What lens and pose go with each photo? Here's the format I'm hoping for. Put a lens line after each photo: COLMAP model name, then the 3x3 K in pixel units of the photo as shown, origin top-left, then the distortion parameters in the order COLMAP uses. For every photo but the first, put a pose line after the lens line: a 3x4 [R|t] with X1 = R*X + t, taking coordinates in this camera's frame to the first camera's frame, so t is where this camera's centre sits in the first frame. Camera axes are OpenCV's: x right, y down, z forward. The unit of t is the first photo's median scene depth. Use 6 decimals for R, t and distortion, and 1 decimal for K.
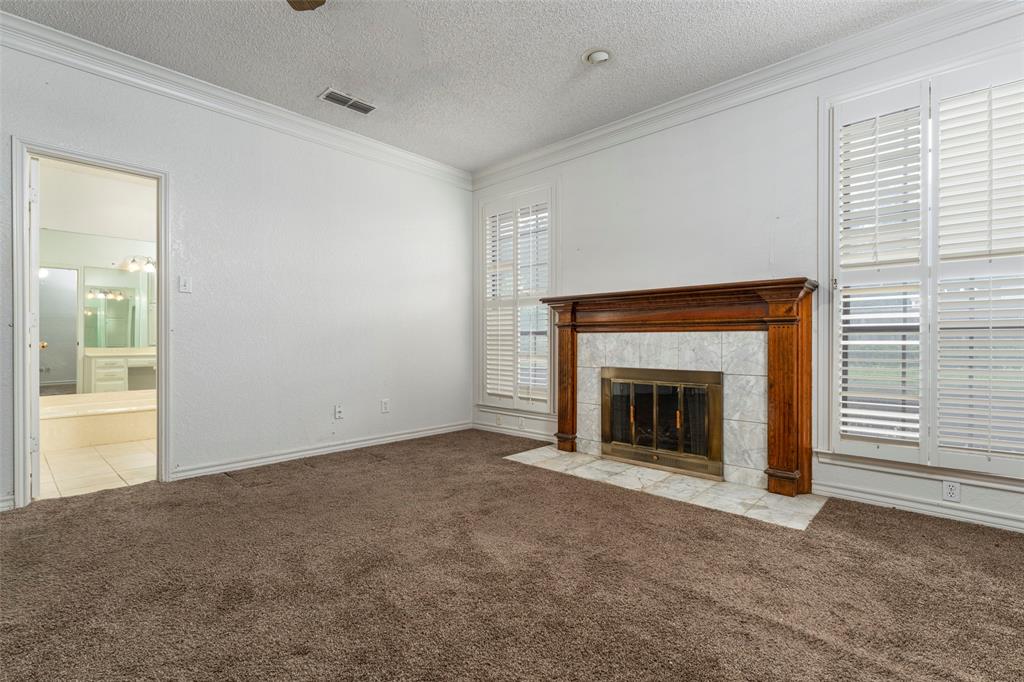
lens RADIAL K [[475.3, 0, 510.1], [0, 475.3, 337.2], [0, 0, 1]] dist [-0.002342, -0.000112]
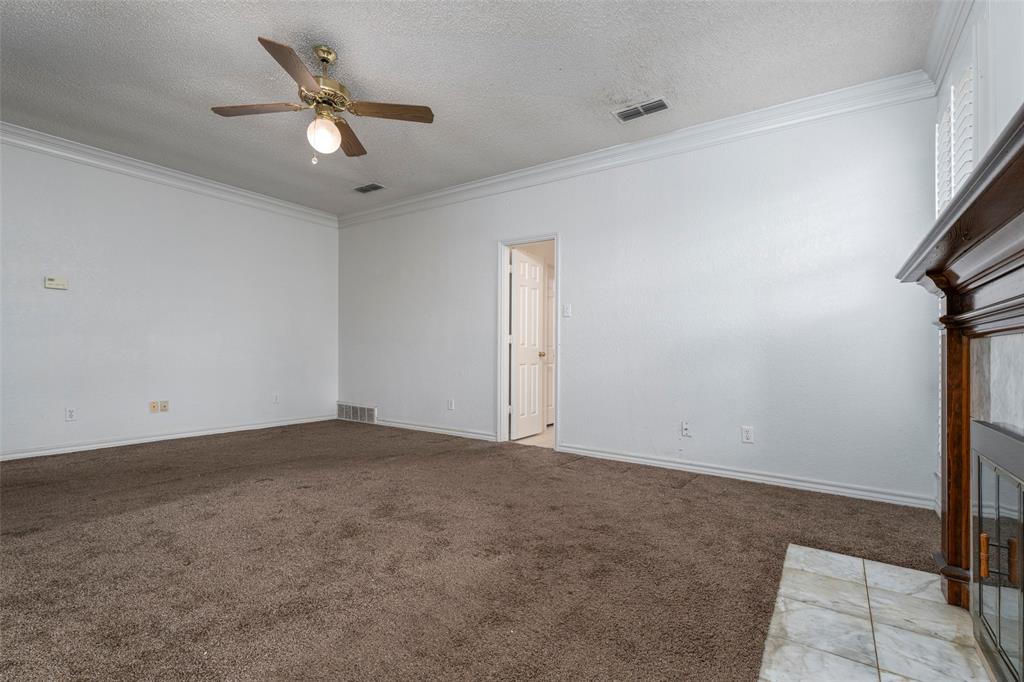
lens RADIAL K [[475.3, 0, 518.3], [0, 475.3, 348.4], [0, 0, 1]] dist [-0.002342, -0.000112]
pose [[0.133780, -0.006697, -0.990988, 0.582587], [-0.006499, 0.999950, -0.007635, 0.007466], [0.990990, 0.007461, 0.133730, 0.602646]]
